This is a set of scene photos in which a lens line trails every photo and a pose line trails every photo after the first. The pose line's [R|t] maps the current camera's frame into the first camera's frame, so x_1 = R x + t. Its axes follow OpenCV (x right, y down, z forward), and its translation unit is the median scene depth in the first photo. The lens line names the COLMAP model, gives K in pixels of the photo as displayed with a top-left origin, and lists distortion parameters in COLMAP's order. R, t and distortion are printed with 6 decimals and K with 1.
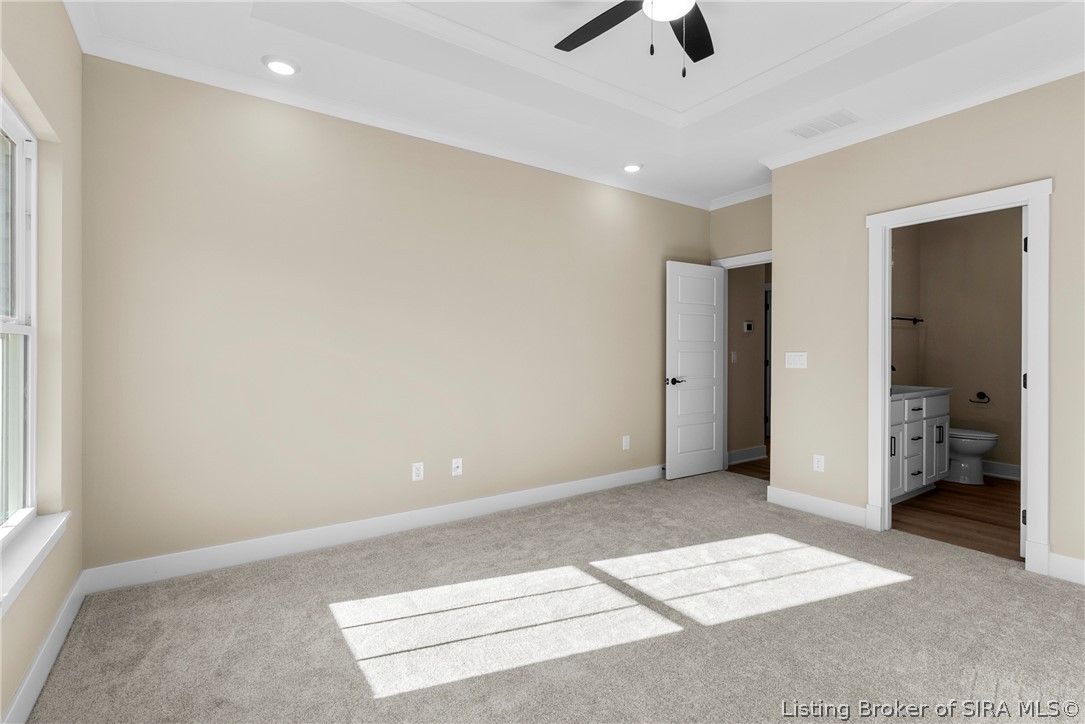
lens RADIAL K [[497.6, 0, 542.8], [0, 497.6, 358.9], [0, 0, 1]] dist [-0.000377, 0.000945]
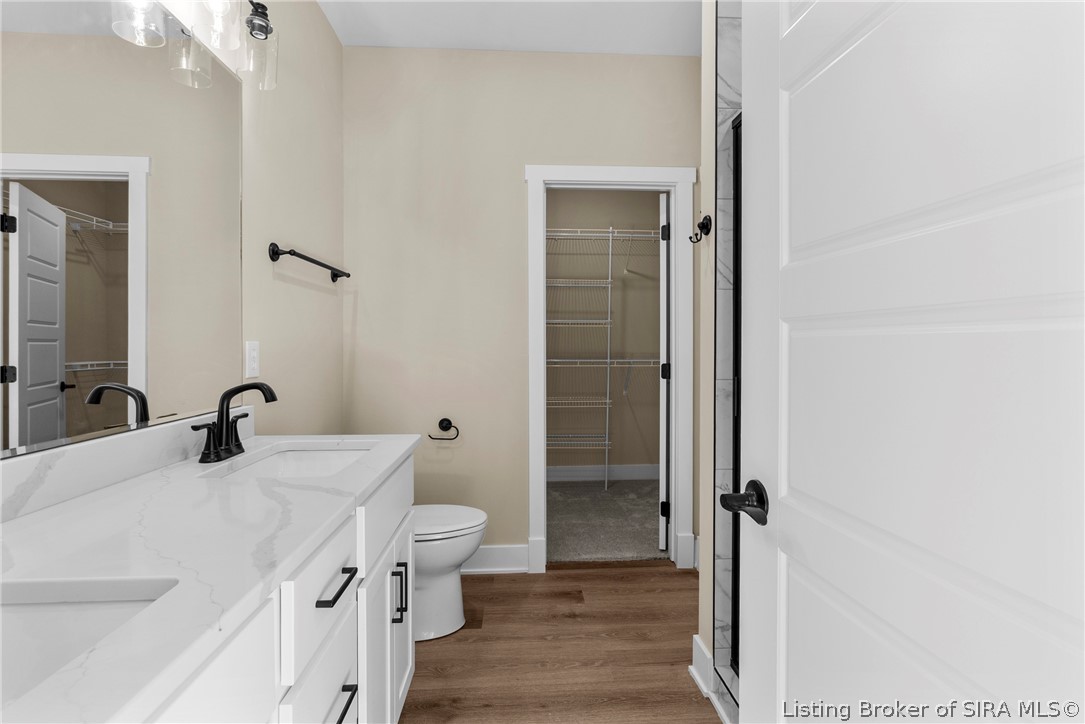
lens RADIAL K [[510.4, 0, 545.9], [0, 510.4, 347.4], [0, 0, 1]] dist [-0.003654, 0.000370]
pose [[0.517342, -0.005294, 0.855762, 0.473973], [0.009334, 0.999956, 0.000543, -0.007783], [-0.855728, 0.007707, 0.517369, 0.628291]]
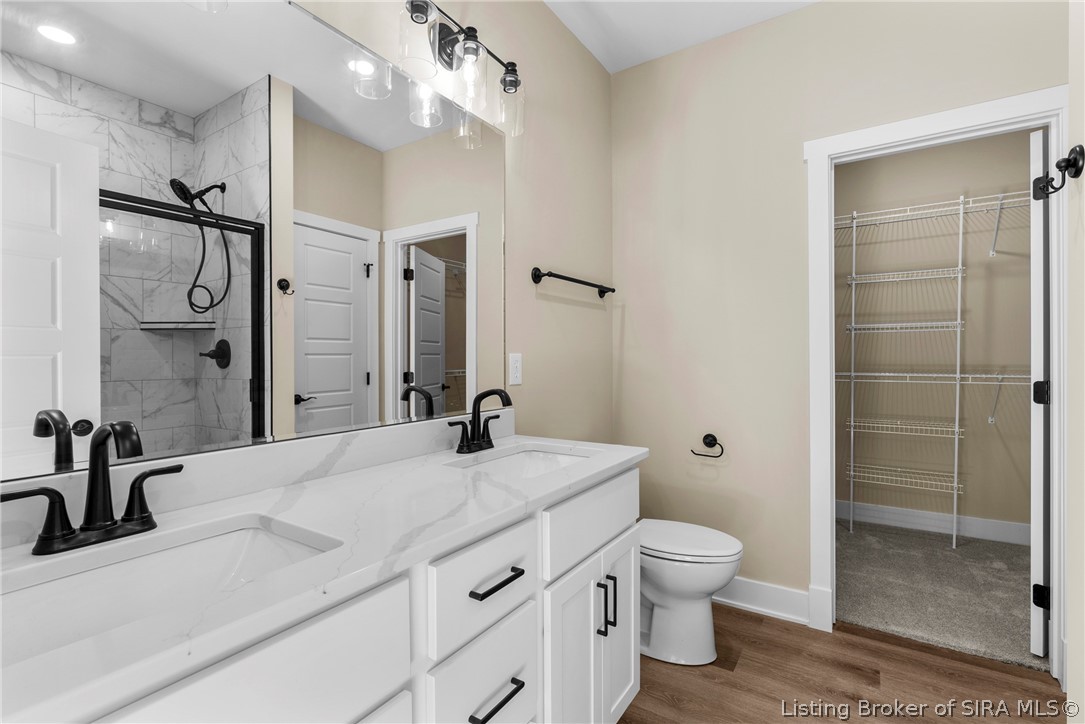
lens RADIAL K [[497.6, 0, 542.8], [0, 497.6, 358.9], [0, 0, 1]] dist [-0.000377, 0.000945]
pose [[0.925650, -0.007211, 0.378312, 0.539712], [0.010041, 0.999934, -0.005508, -0.006949], [-0.378247, 0.008897, 0.925662, 0.602832]]
